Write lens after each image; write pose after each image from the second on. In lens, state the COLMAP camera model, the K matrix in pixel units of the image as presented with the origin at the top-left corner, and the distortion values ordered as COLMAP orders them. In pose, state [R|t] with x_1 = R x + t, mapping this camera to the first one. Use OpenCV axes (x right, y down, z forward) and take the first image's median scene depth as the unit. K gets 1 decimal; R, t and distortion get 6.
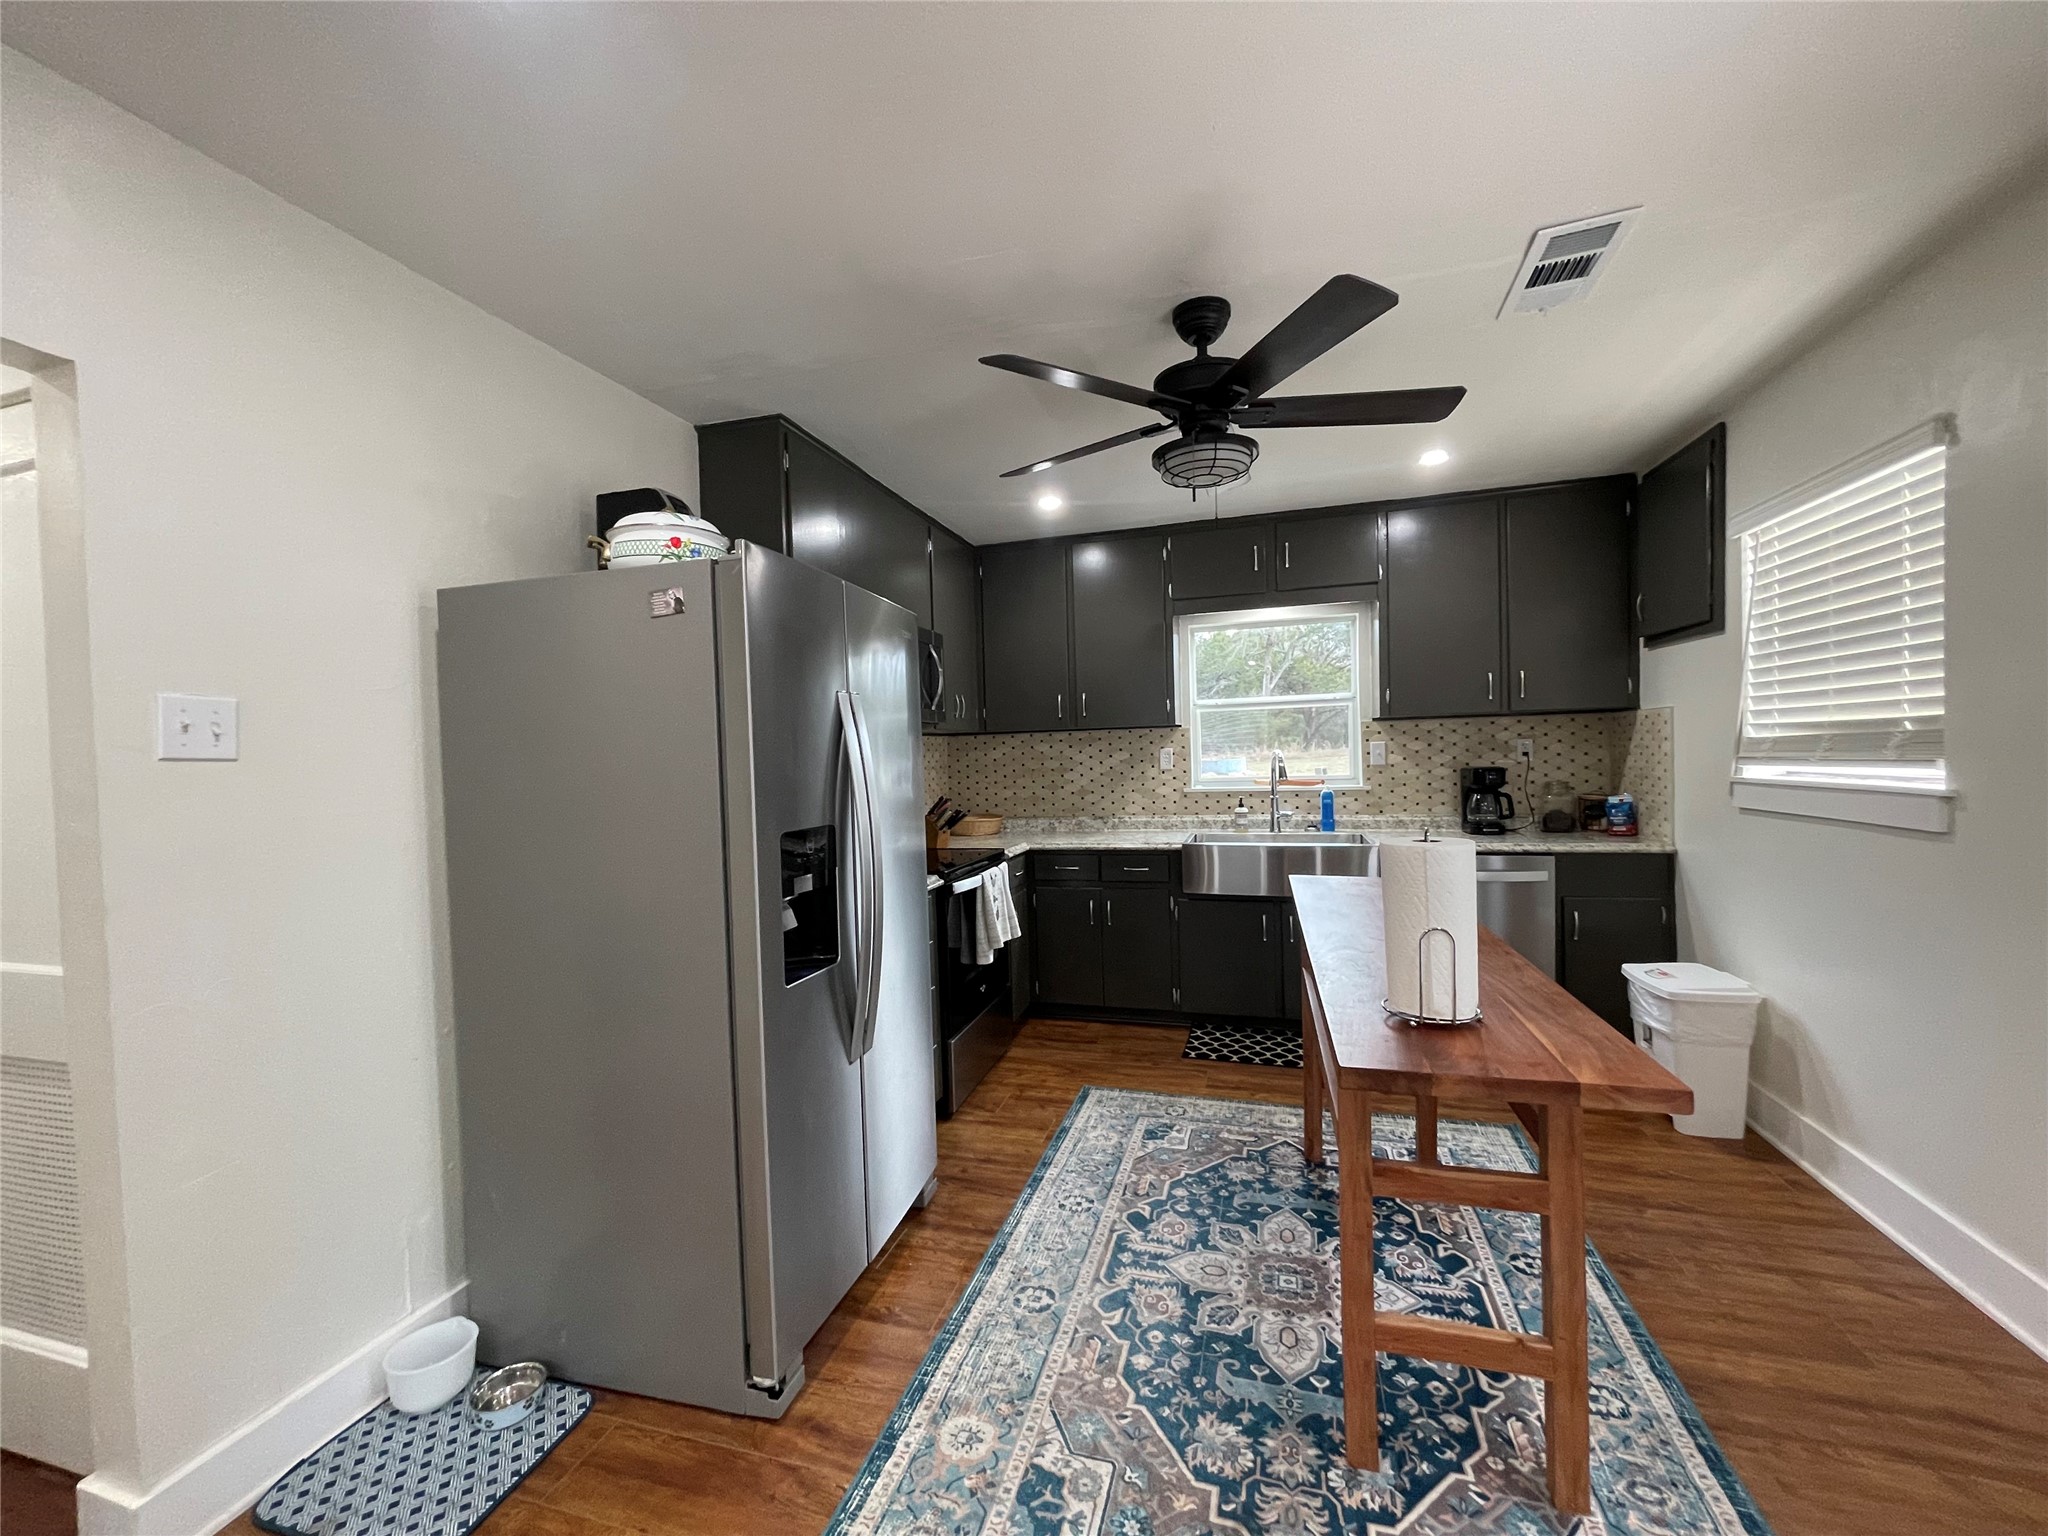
lens RADIAL K [[812.1, 0, 1025.4], [0, 812.1, 778.3], [0, 0, 1]] dist [-0.008890, 0.000287]
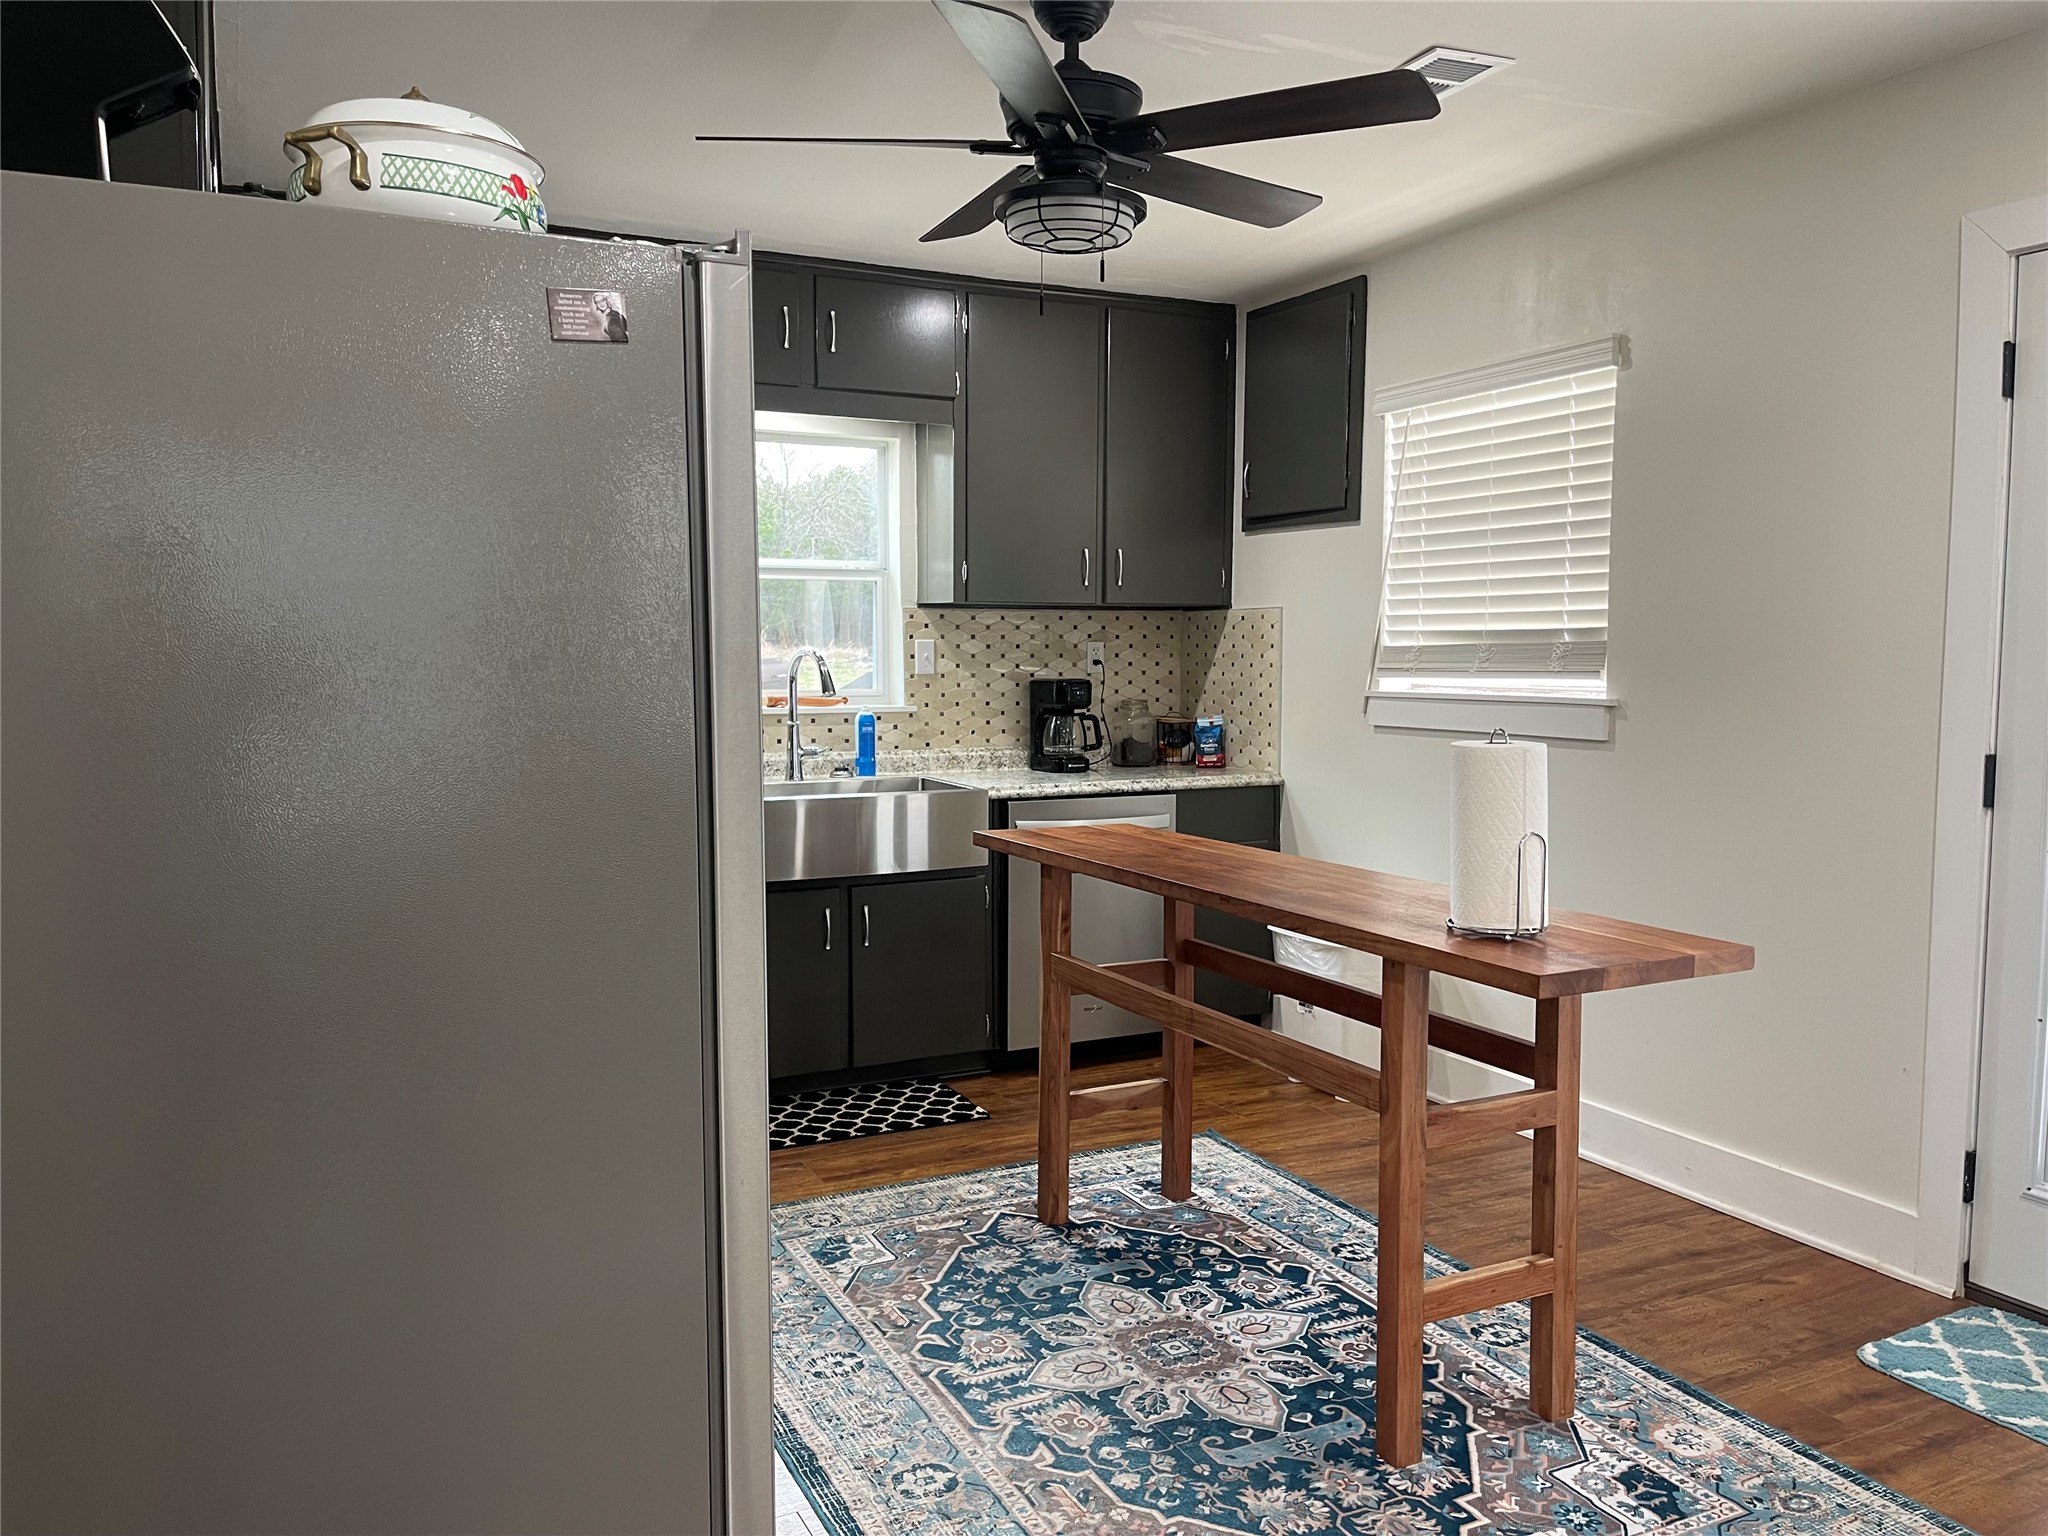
lens RADIAL K [[1506.7, 0, 1024.0], [0, 1506.7, 768.0], [0, 0, 1]] dist [0.048682, -0.131122]
pose [[0.731963, -0.025940, 0.680850, -0.645314], [0.000263, 0.999286, 0.037789, 0.024895], [-0.681344, -0.027481, 0.731447, 0.068213]]
